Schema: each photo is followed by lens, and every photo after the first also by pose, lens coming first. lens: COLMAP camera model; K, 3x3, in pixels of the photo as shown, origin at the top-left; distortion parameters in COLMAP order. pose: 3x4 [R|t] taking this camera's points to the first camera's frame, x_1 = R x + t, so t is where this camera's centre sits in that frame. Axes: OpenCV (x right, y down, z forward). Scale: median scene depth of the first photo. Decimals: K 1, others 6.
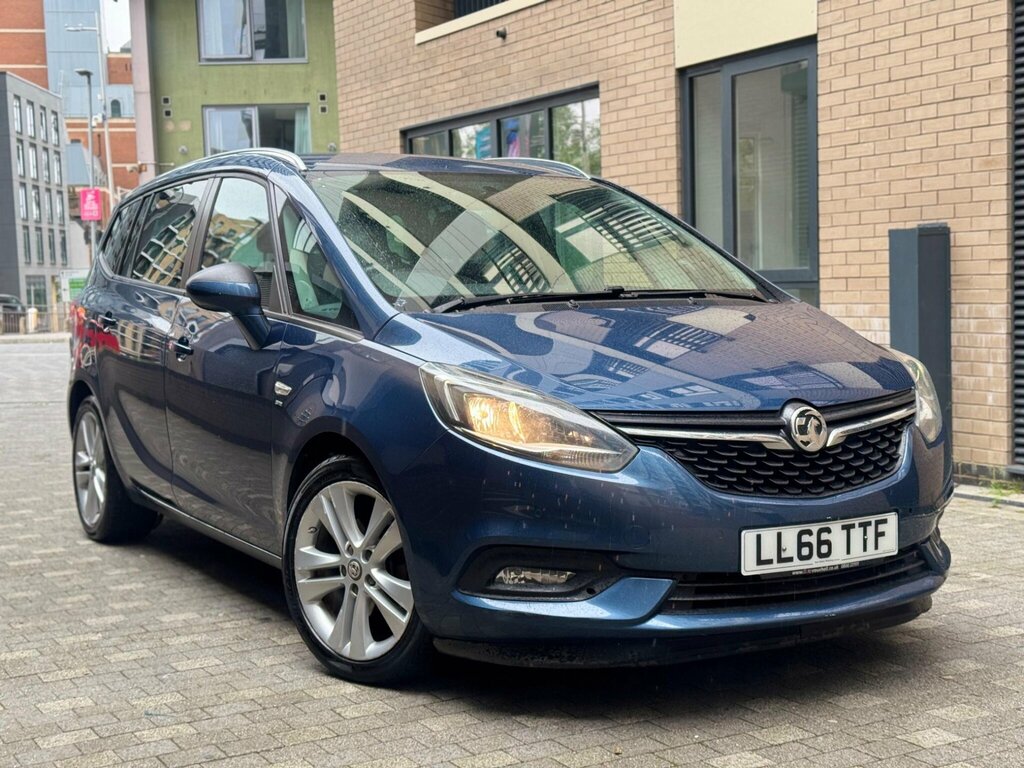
lens RADIAL K [[1413.9, 0, 512.0], [0, 1413.9, 384.0], [0, 0, 1]] dist [0.112427, -0.106610]
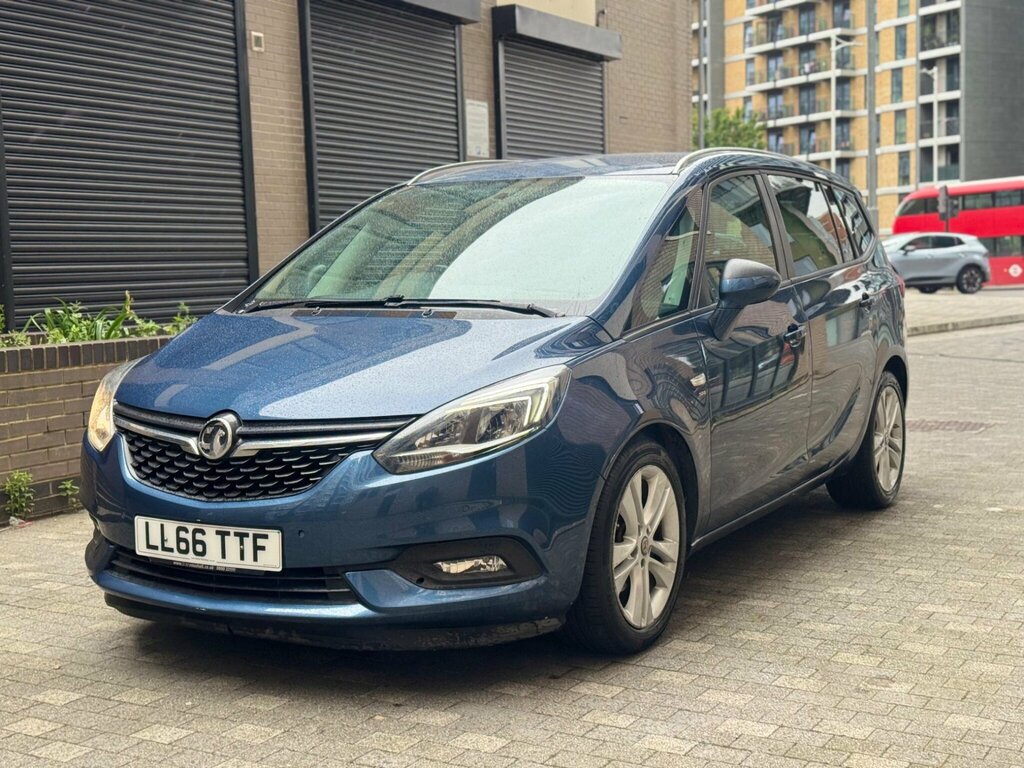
lens RADIAL K [[1413.9, 0, 512.0], [0, 1413.9, 384.0], [0, 0, 1]] dist [0.112427, -0.106610]
pose [[0.500758, 0.088320, -0.861070, 1.259787], [-0.051039, 0.996063, 0.072484, -0.100082], [0.864081, 0.007651, 0.503294, 0.652704]]
